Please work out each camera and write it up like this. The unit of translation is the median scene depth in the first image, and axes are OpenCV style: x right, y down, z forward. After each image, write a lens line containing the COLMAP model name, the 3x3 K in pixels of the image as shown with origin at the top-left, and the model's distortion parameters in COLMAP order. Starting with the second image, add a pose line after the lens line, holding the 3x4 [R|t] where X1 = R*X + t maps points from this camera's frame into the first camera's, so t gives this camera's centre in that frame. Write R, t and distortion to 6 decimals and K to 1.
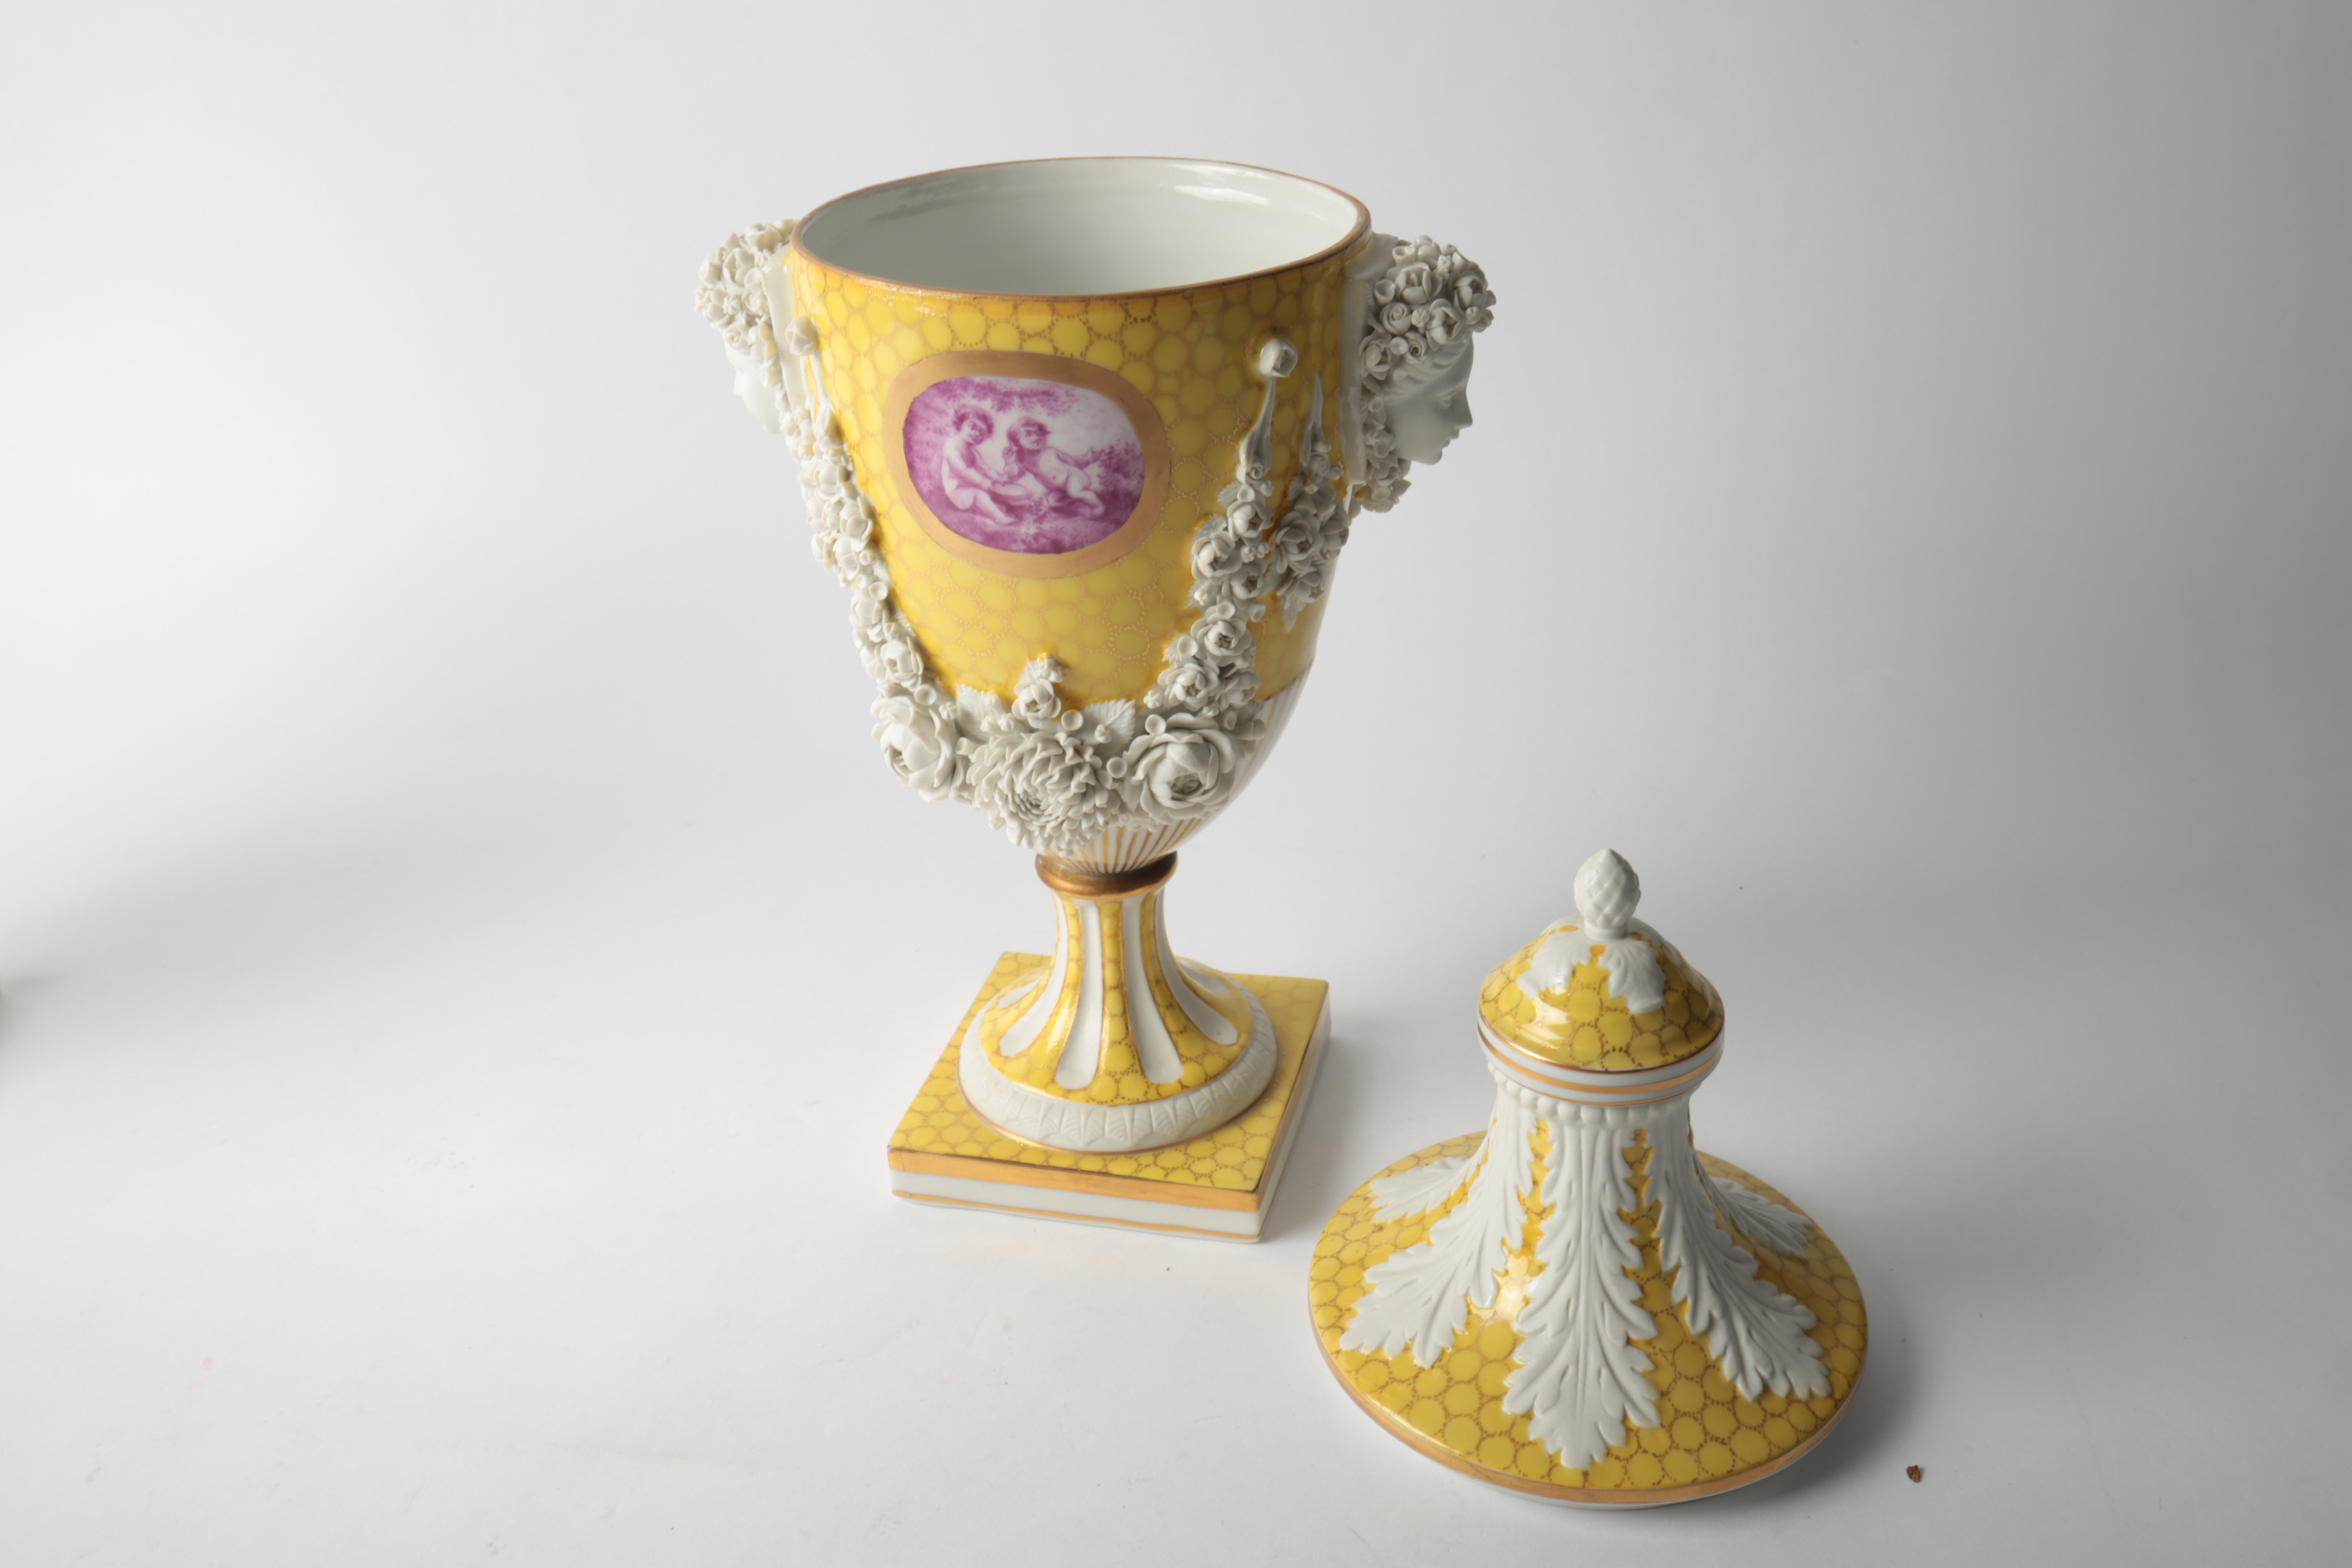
lens RADIAL K [[2130.0, 0, 1170.1], [0, 2130.0, 811.7], [0, 0, 1]] dist [0.020977, 0.002496]
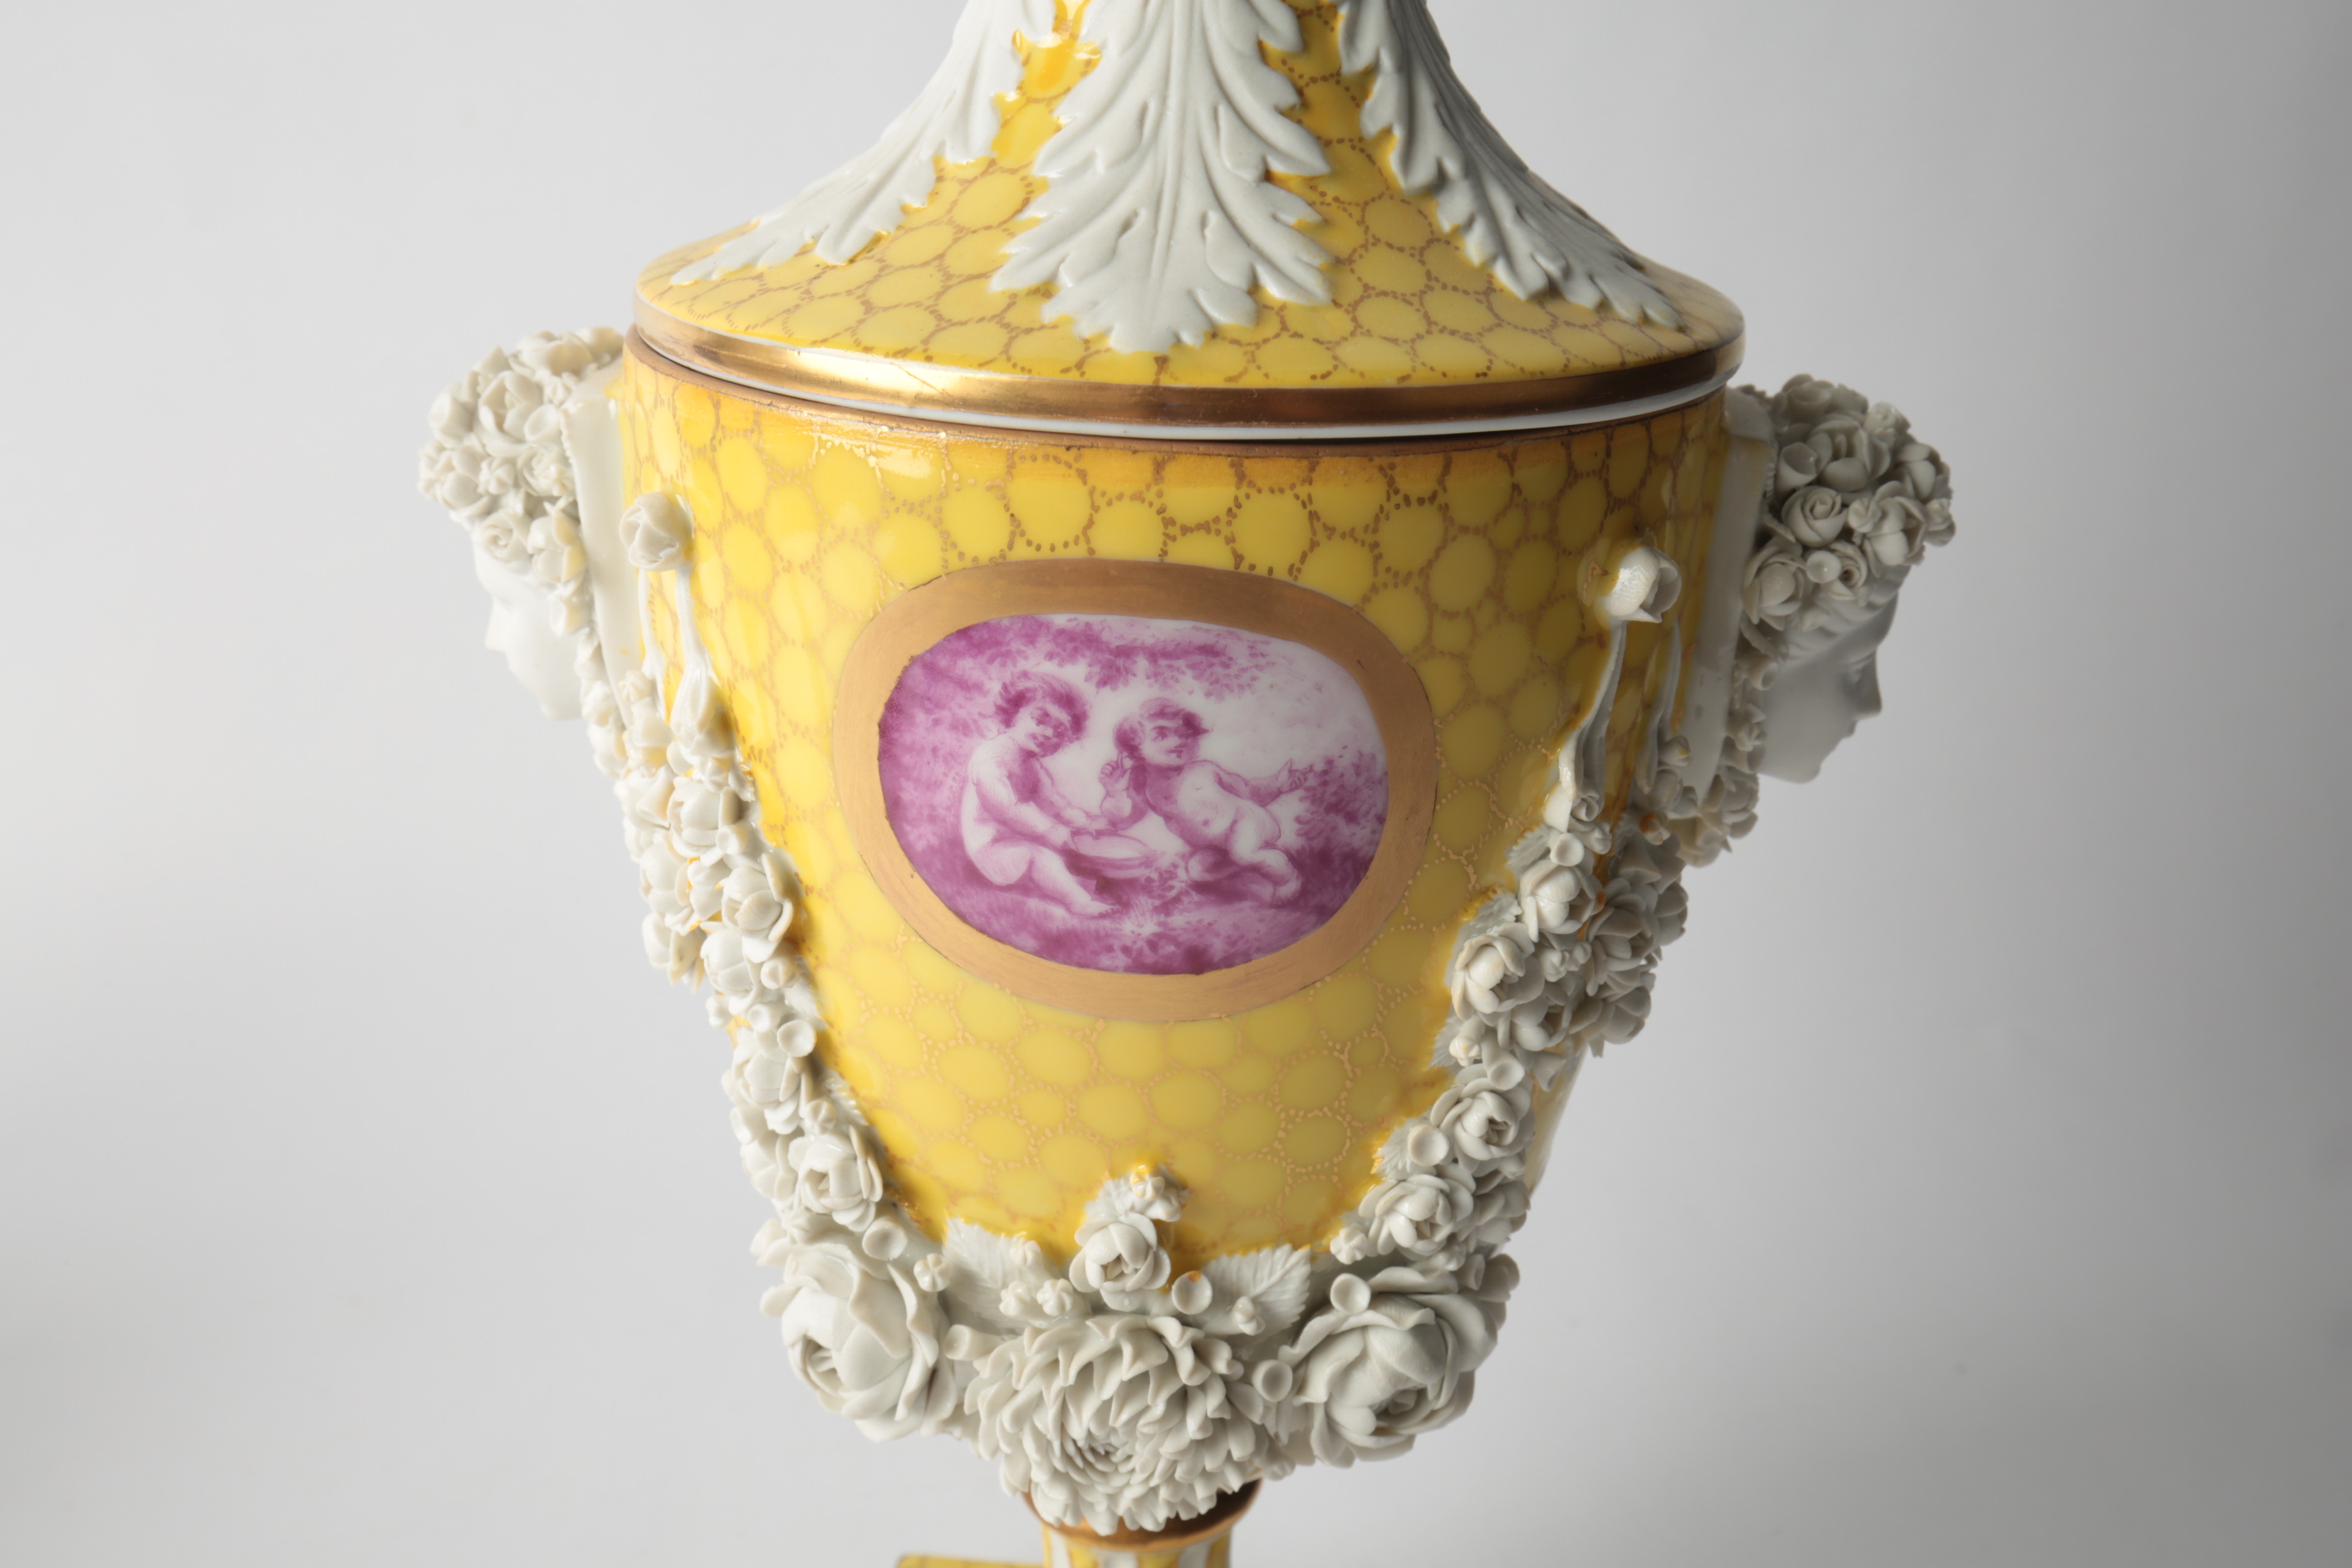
lens RADIAL K [[2130.0, 0, 1170.1], [0, 2130.0, 811.7], [0, 0, 1]] dist [0.020977, 0.002496]
pose [[0.989060, -0.002458, 0.147493, -0.126315], [0.020122, 0.992764, -0.118386, -0.097382], [-0.146135, 0.120058, 0.981952, 0.502529]]
